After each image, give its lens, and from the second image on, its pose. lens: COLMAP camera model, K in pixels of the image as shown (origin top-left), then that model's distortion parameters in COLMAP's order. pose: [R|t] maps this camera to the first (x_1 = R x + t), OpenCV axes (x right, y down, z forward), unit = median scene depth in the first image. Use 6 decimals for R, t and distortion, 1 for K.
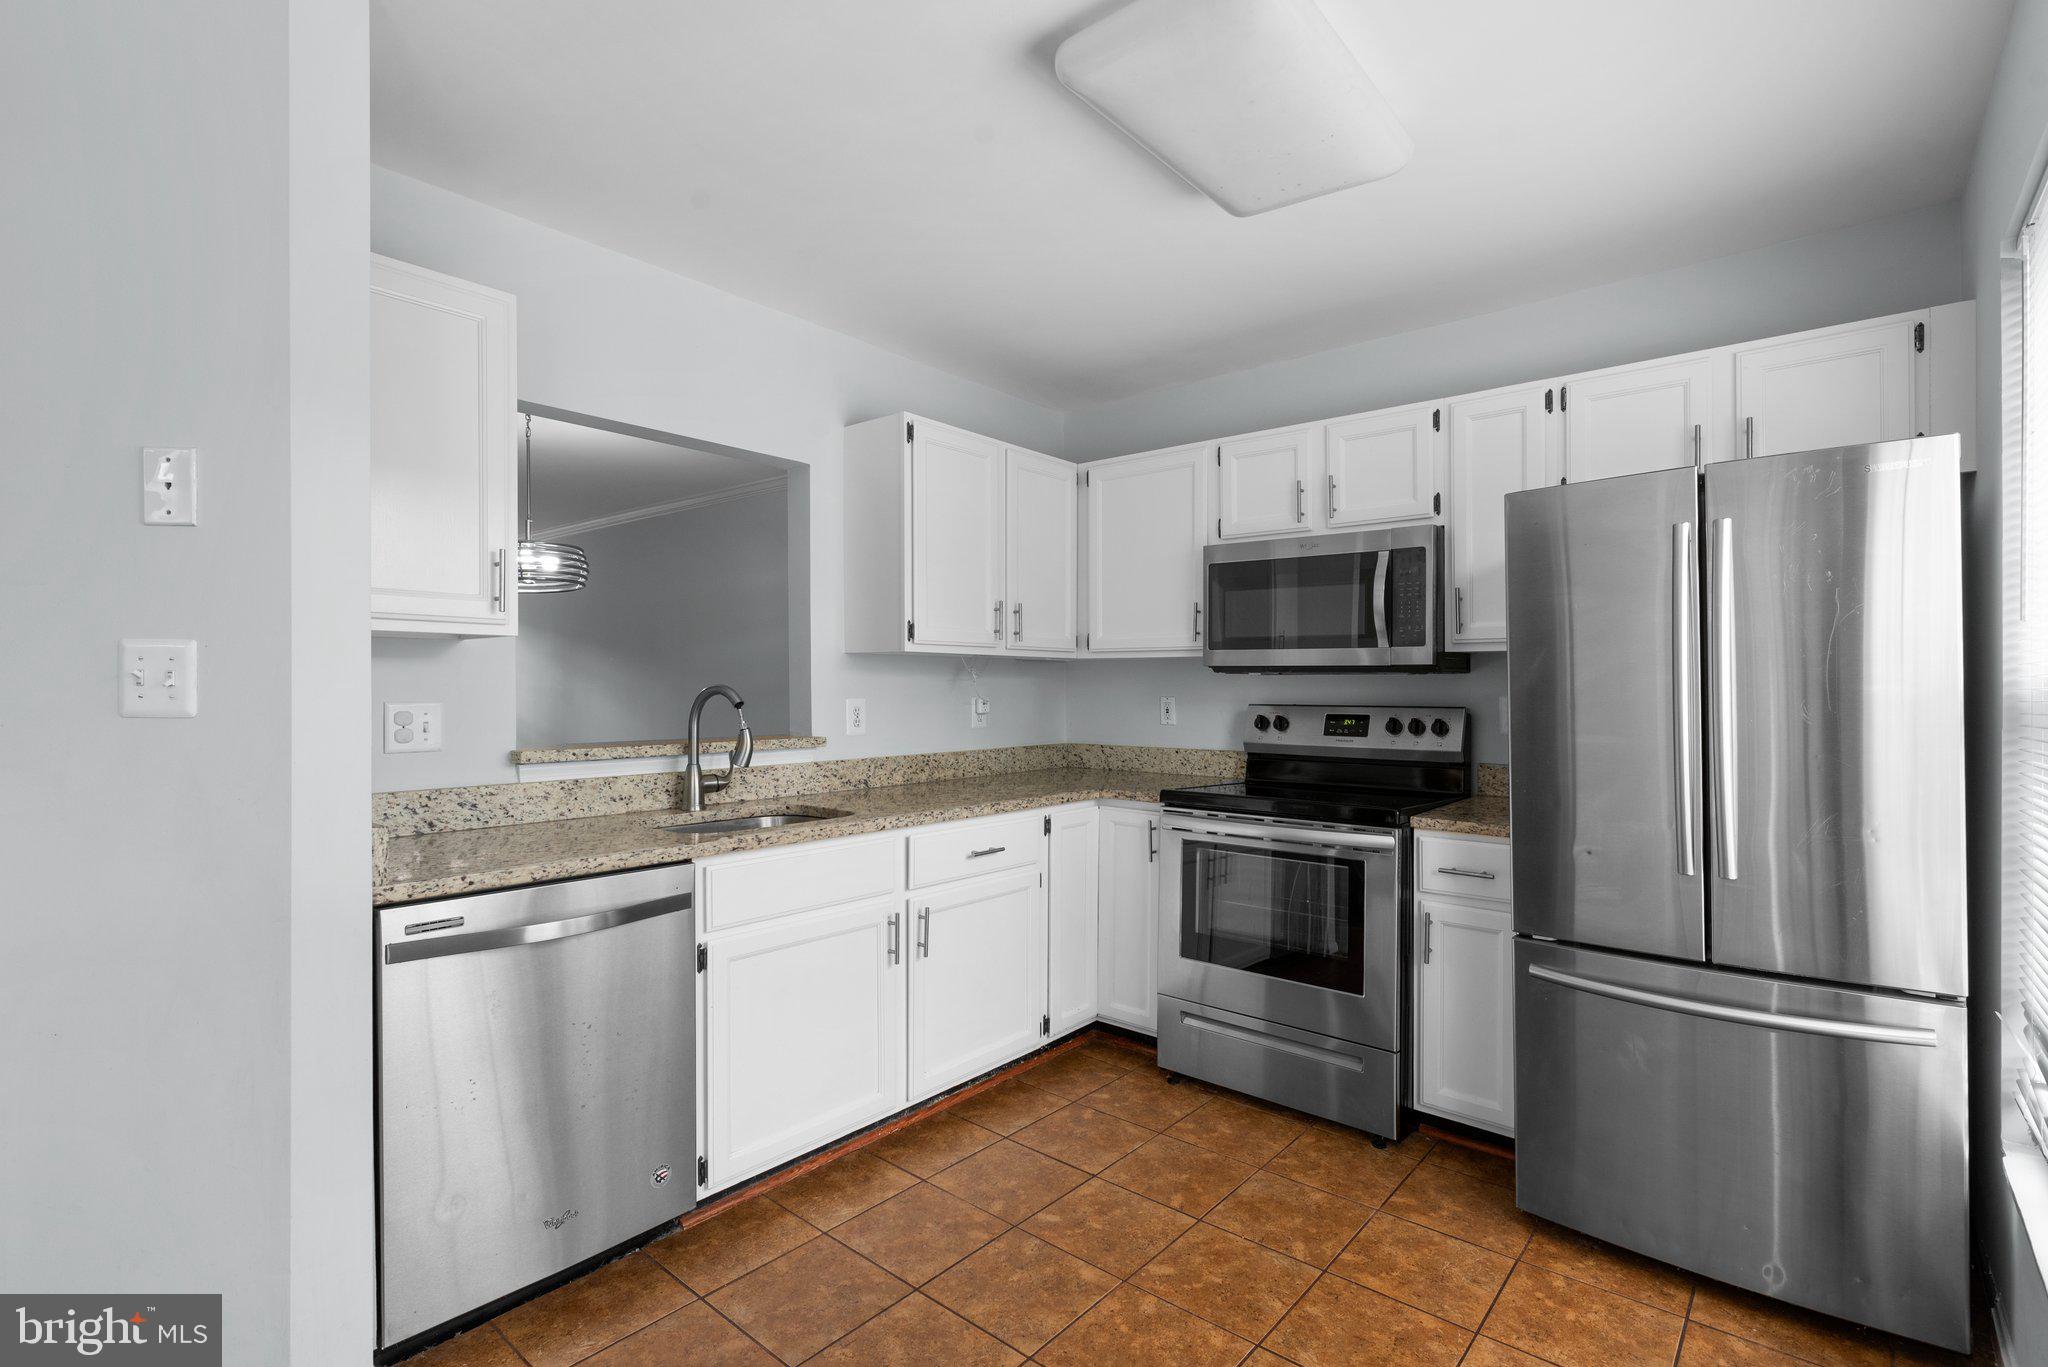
lens RADIAL K [[957.0, 0, 1033.6], [0, 957.0, 674.5], [0, 0, 1]] dist [0.010459, -0.001943]
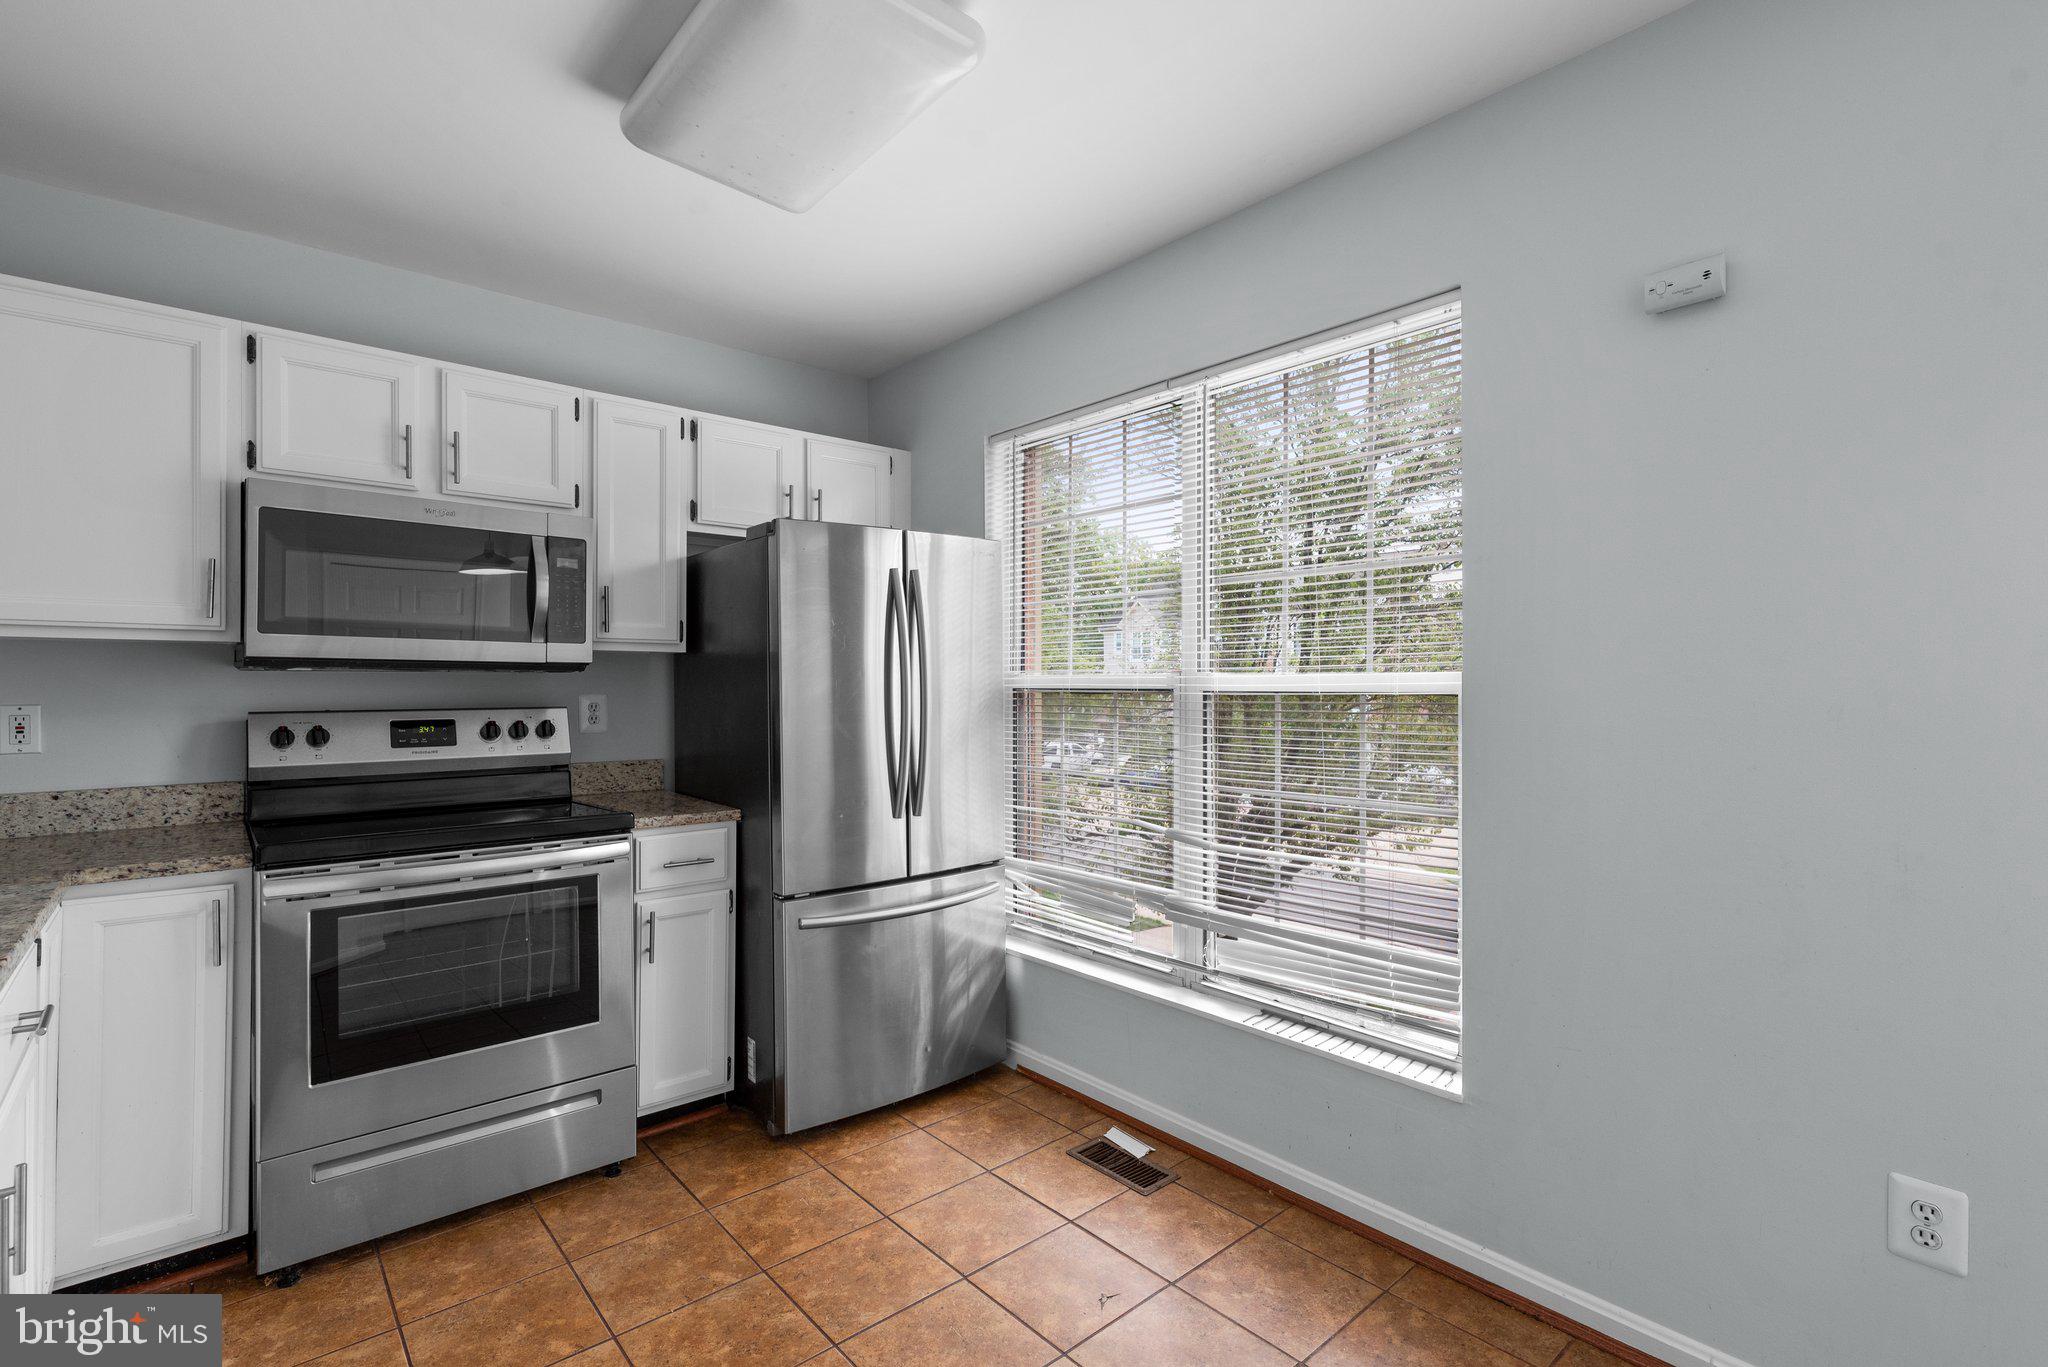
lens RADIAL K [[957.0, 0, 1021.1], [0, 957.0, 664.2], [0, 0, 1]] dist [0.010459, -0.001943]
pose [[0.155706, 0.018416, 0.987632, -0.456281], [-0.009550, 0.999808, -0.017138, 0.003232], [-0.987757, -0.006763, 0.155852, 0.408313]]
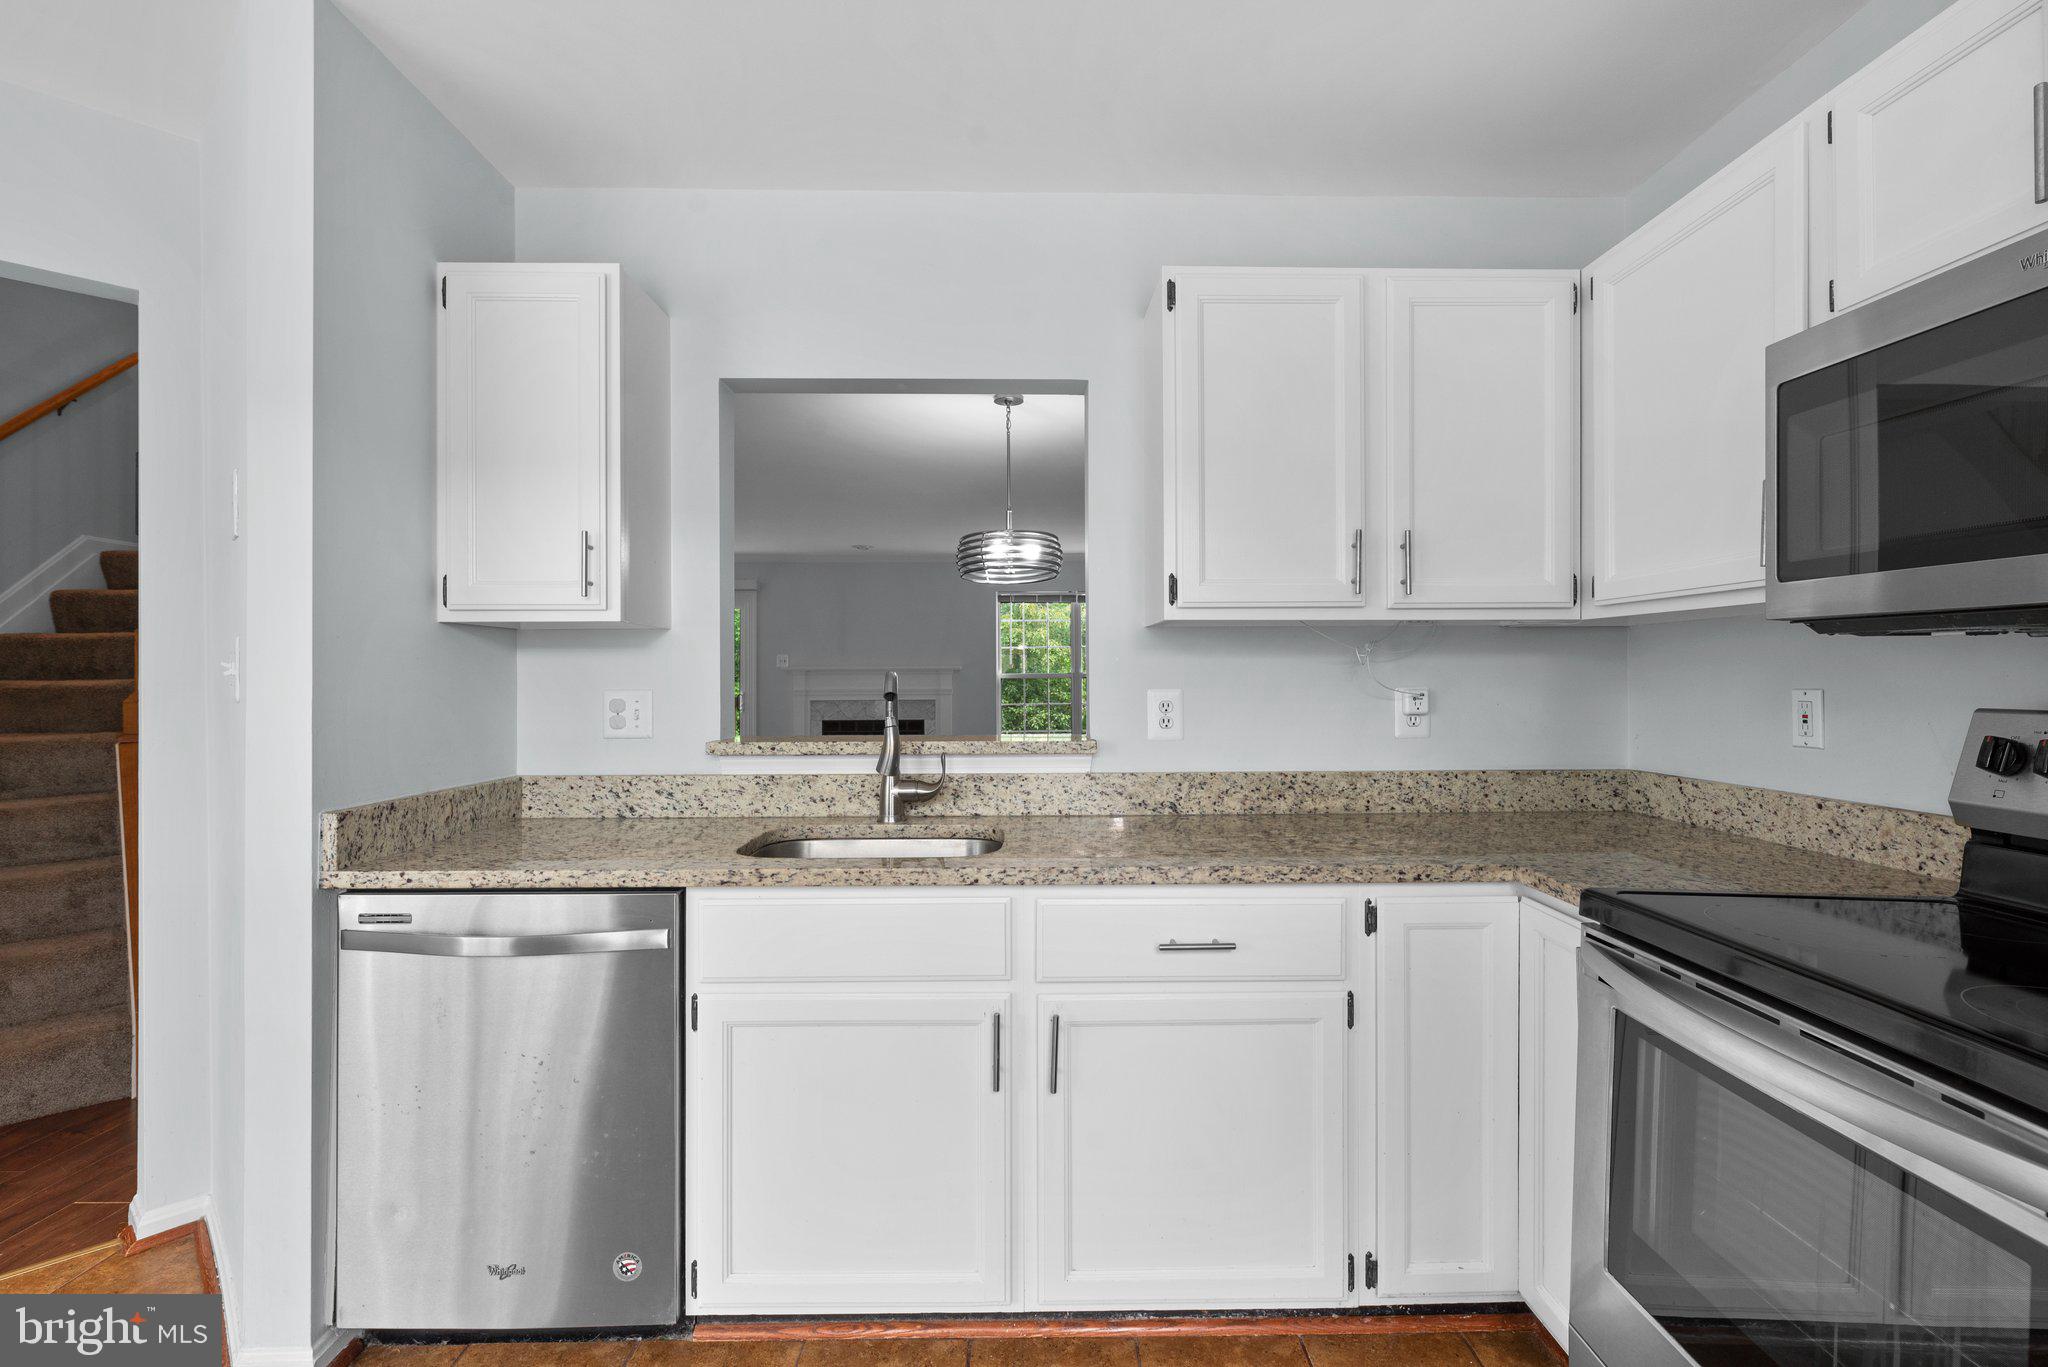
lens RADIAL K [[916.1, 0, 1033.2], [0, 916.1, 675.0], [0, 0, 1]] dist [0.003015, -0.000084]
pose [[0.656160, -0.006306, -0.754595, 0.309232], [0.014194, 0.999891, 0.003986, 0.011346], [0.754488, -0.013326, 0.656179, 0.531873]]
